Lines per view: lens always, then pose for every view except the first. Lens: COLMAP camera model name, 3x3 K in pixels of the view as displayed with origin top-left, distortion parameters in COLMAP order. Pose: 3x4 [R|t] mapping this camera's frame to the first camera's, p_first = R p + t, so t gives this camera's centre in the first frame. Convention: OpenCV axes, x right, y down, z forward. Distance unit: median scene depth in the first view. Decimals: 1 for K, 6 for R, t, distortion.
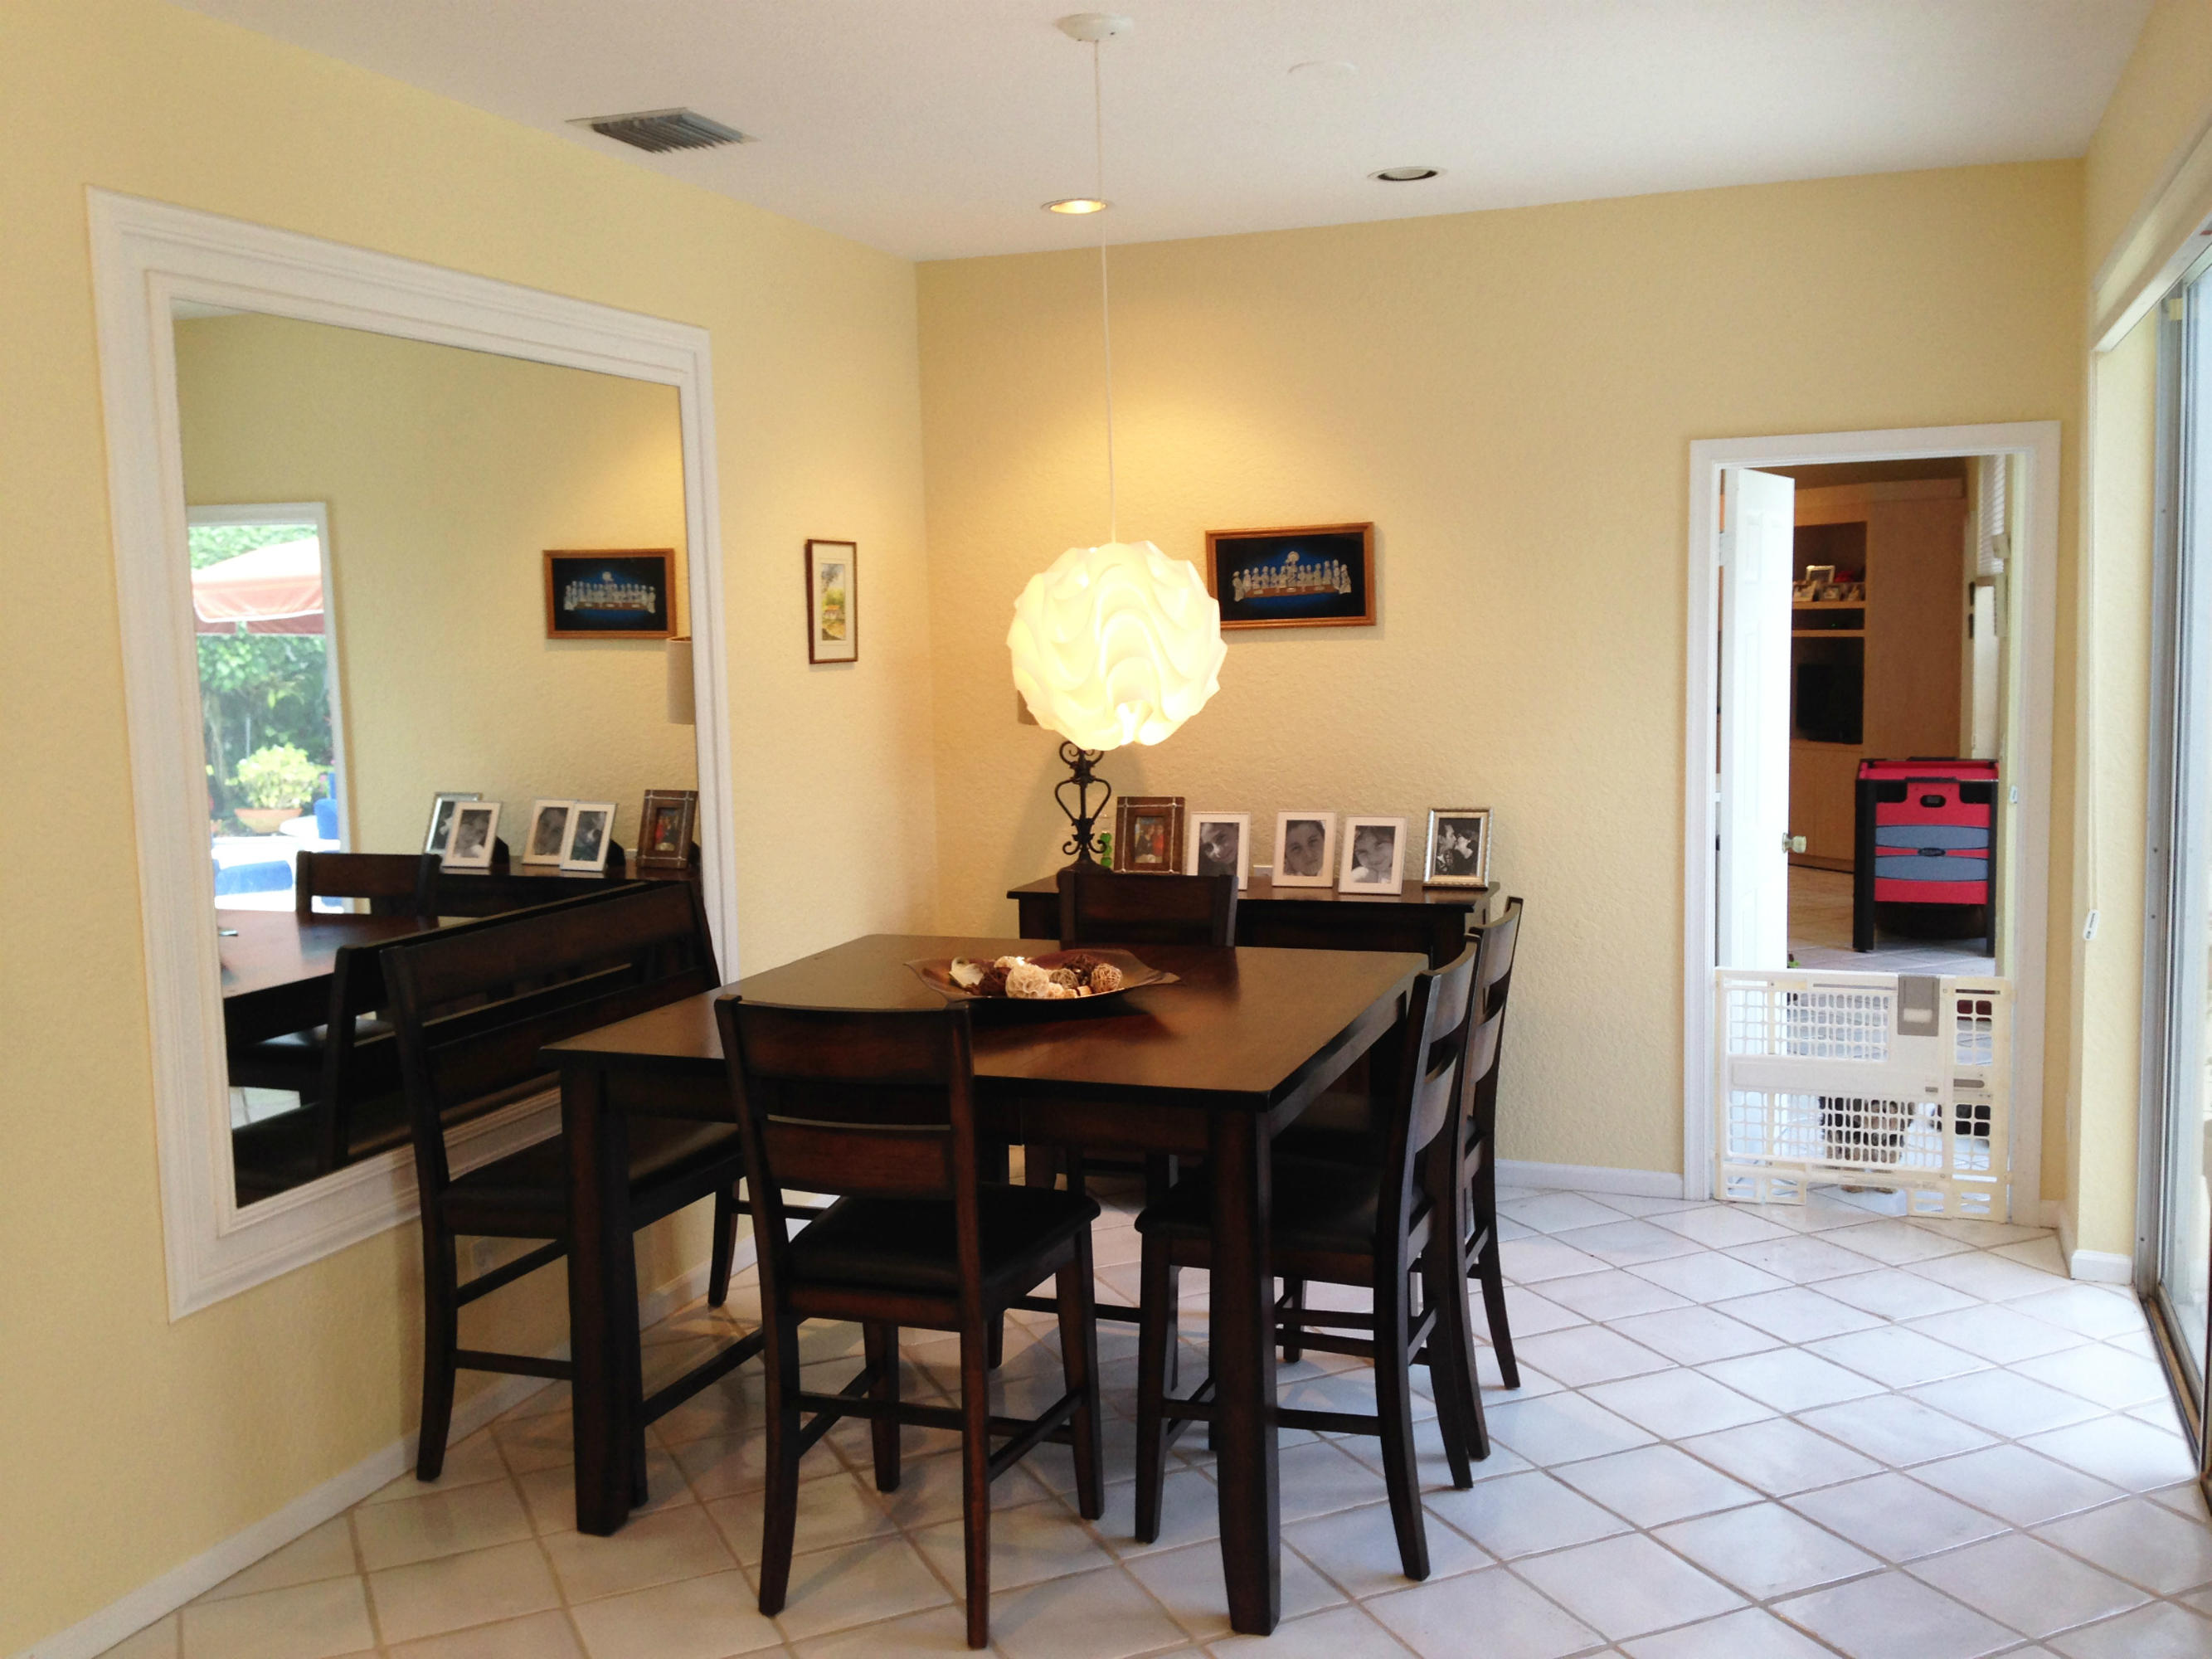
lens RADIAL K [[2038.5, 0, 1106.0], [0, 2038.5, 829.5], [0, 0, 1]] dist [0.075027, -0.101432]
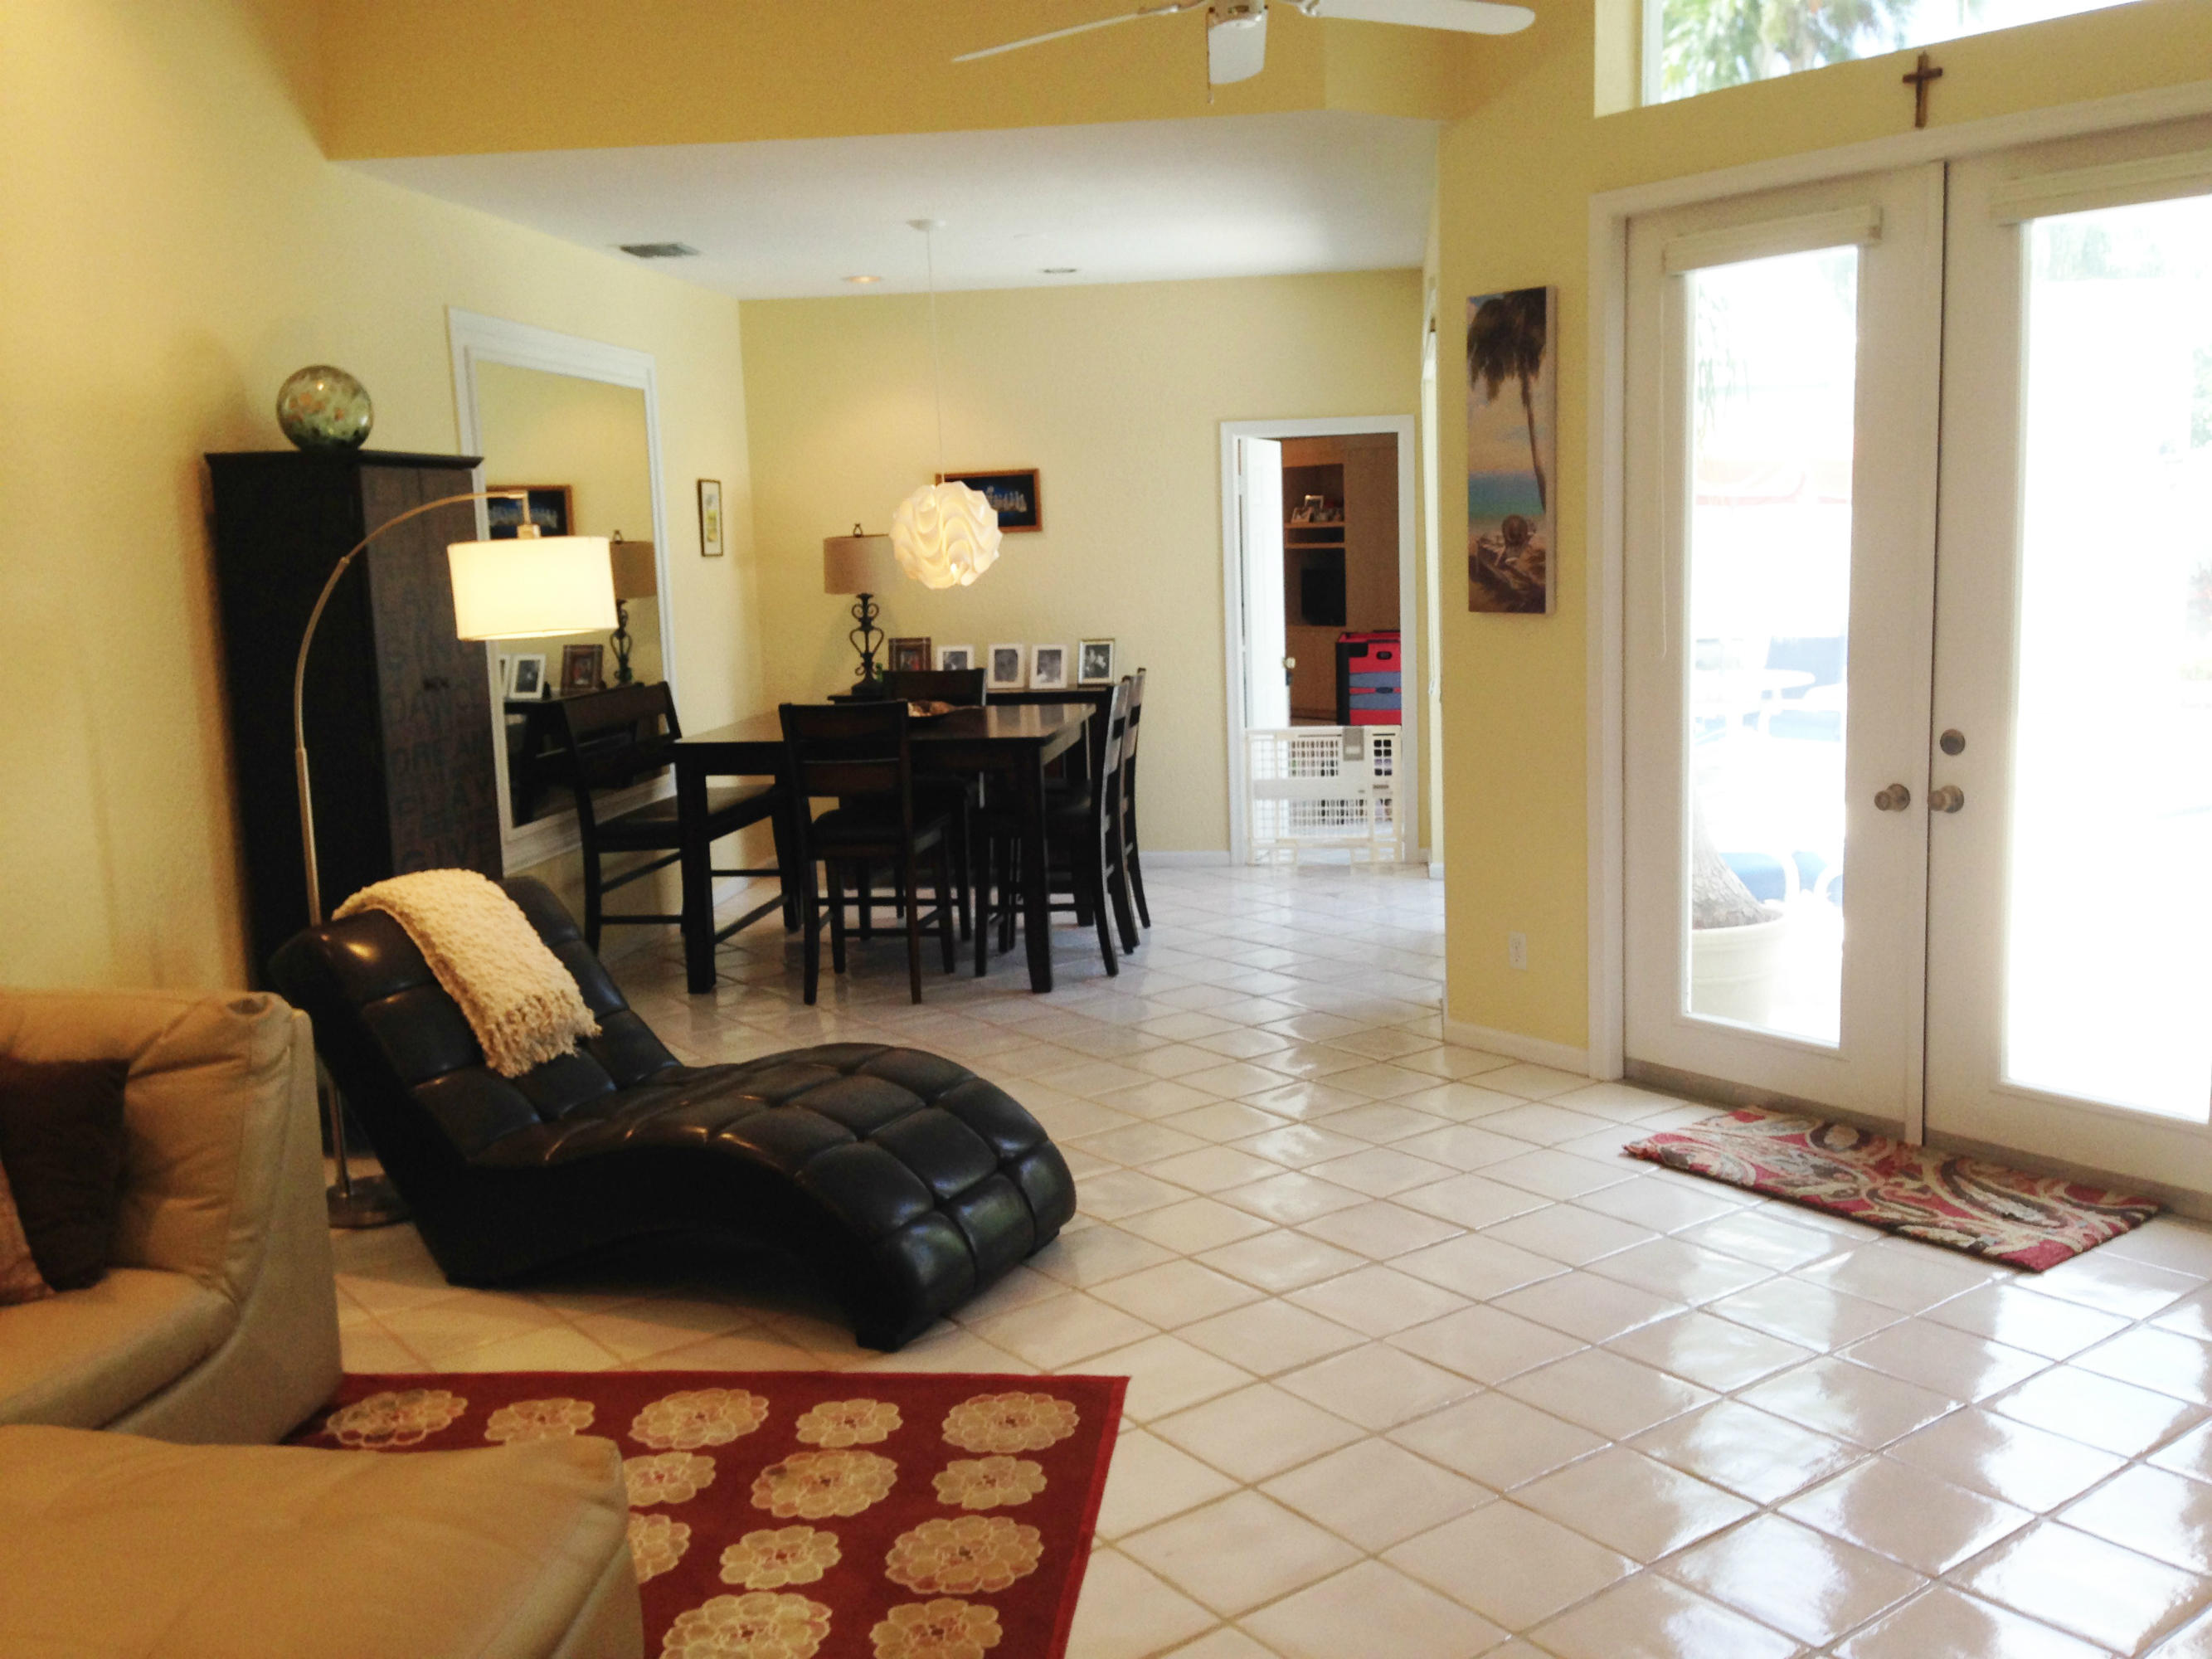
lens RADIAL K [[2007.7, 0, 1145.0], [0, 2007.7, 828.3], [0, 0, 1]] dist [0.004546, 0.001190]
pose [[0.972004, -0.041017, 0.231359, -0.193904], [0.032867, 0.998700, 0.038972, 0.089289], [-0.232656, -0.030277, 0.972088, -0.679216]]
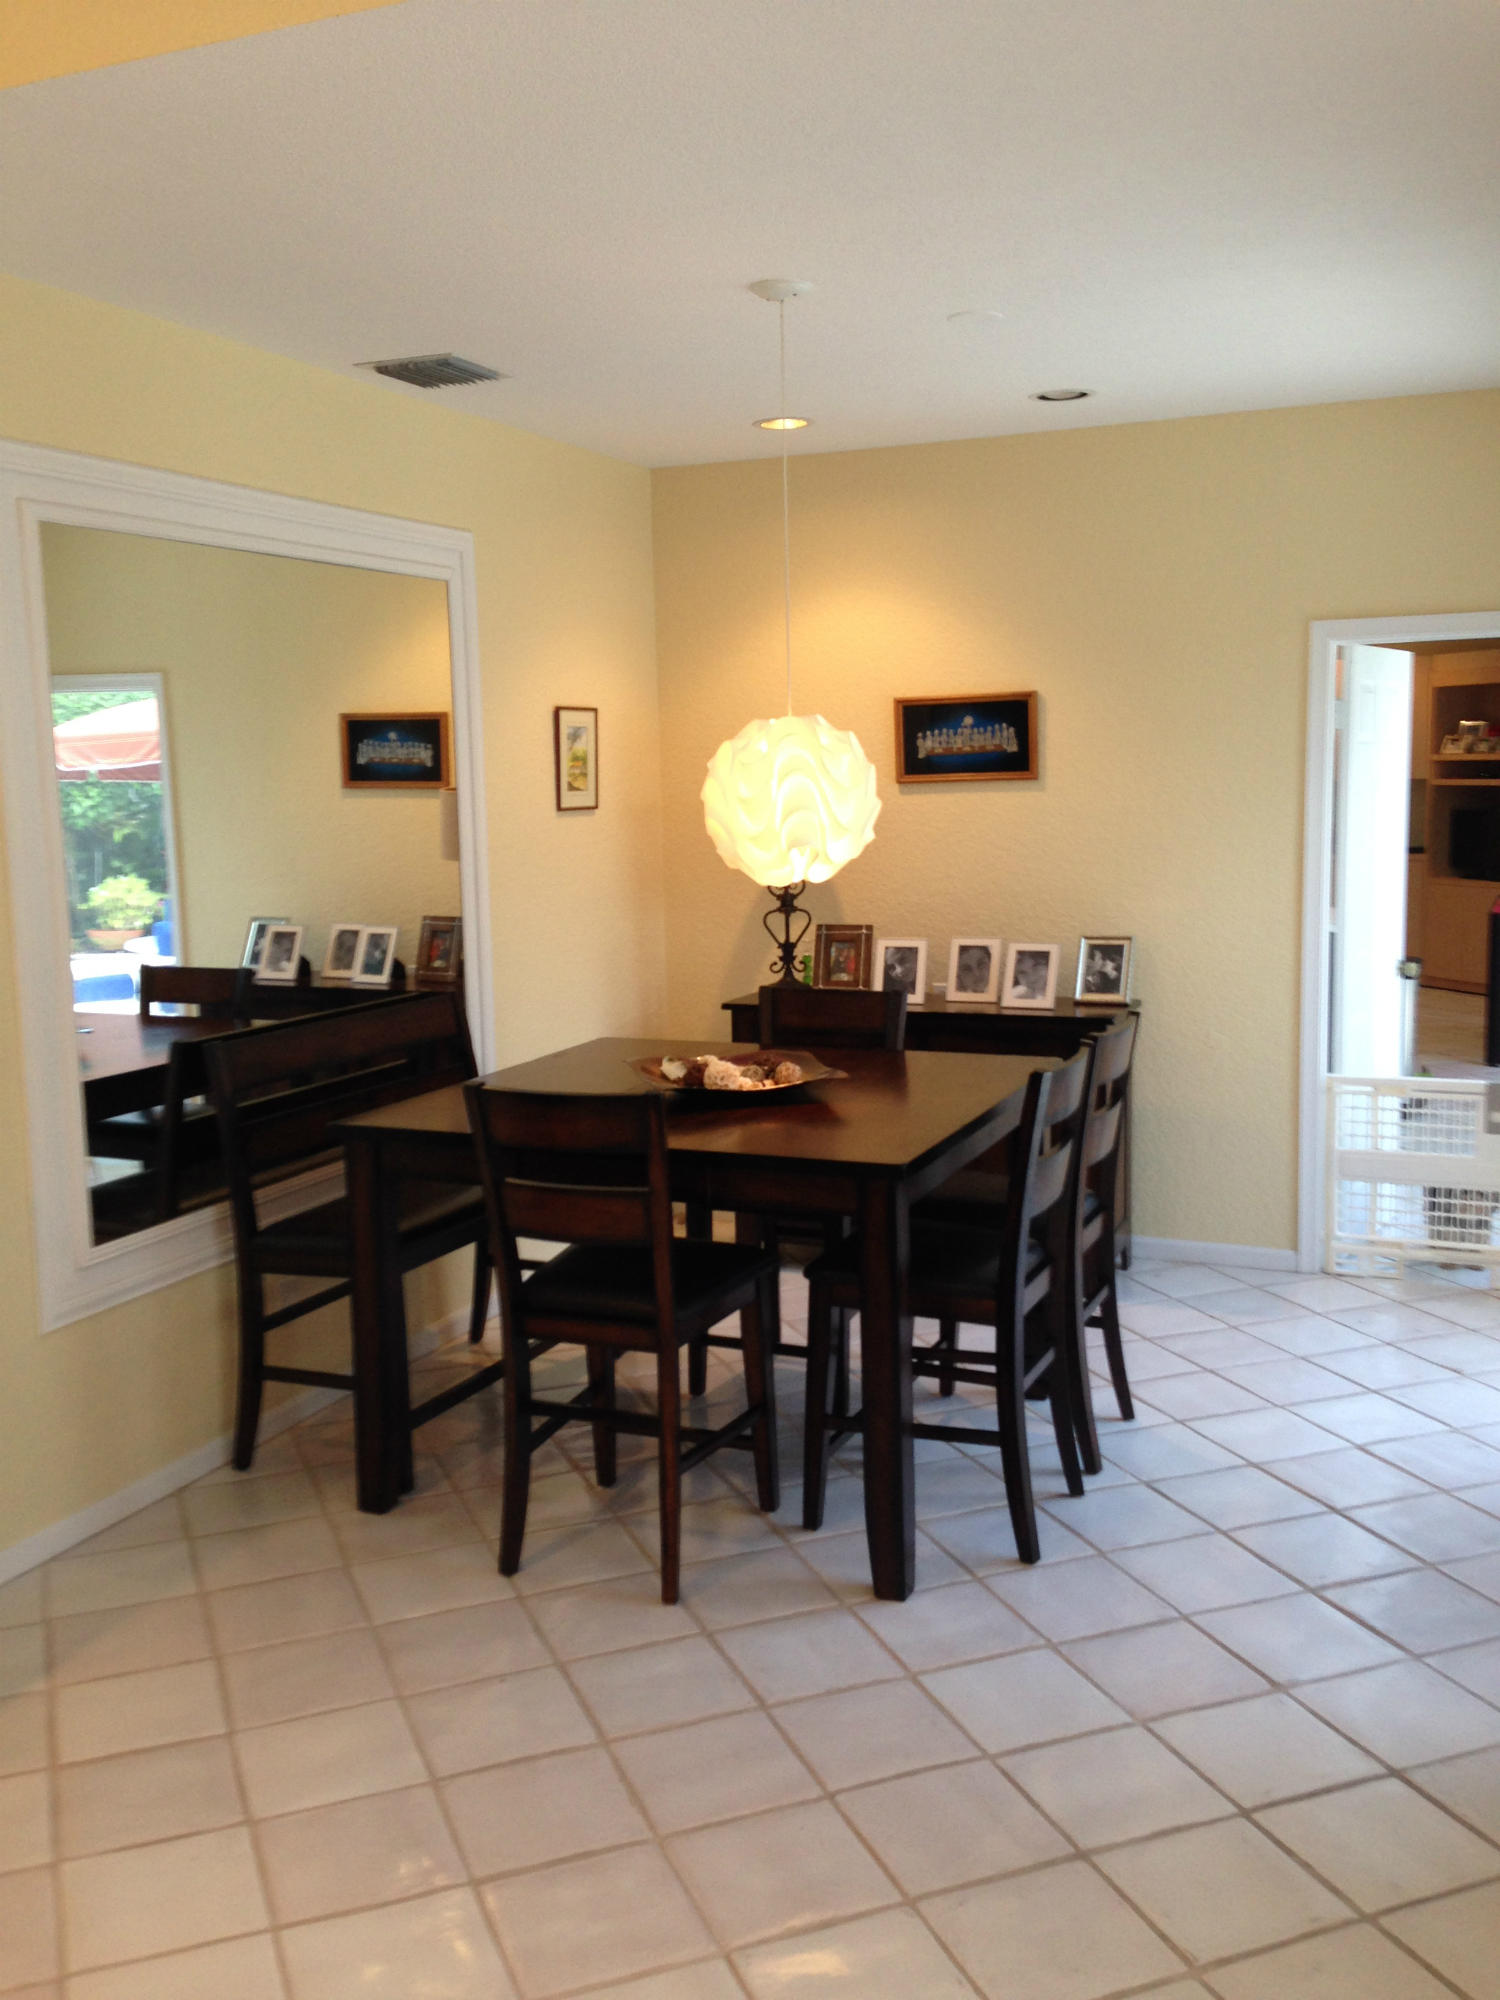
lens RADIAL K [[1833.0, 0, 739.7], [0, 1833.0, 997.9], [0, 0, 1]] dist [0.046691, -0.004148]
pose [[0.998187, 0.009263, -0.059474, 0.027990], [-0.007813, 0.999668, 0.024569, 0.000824], [0.059682, -0.024060, 0.997927, -0.069648]]
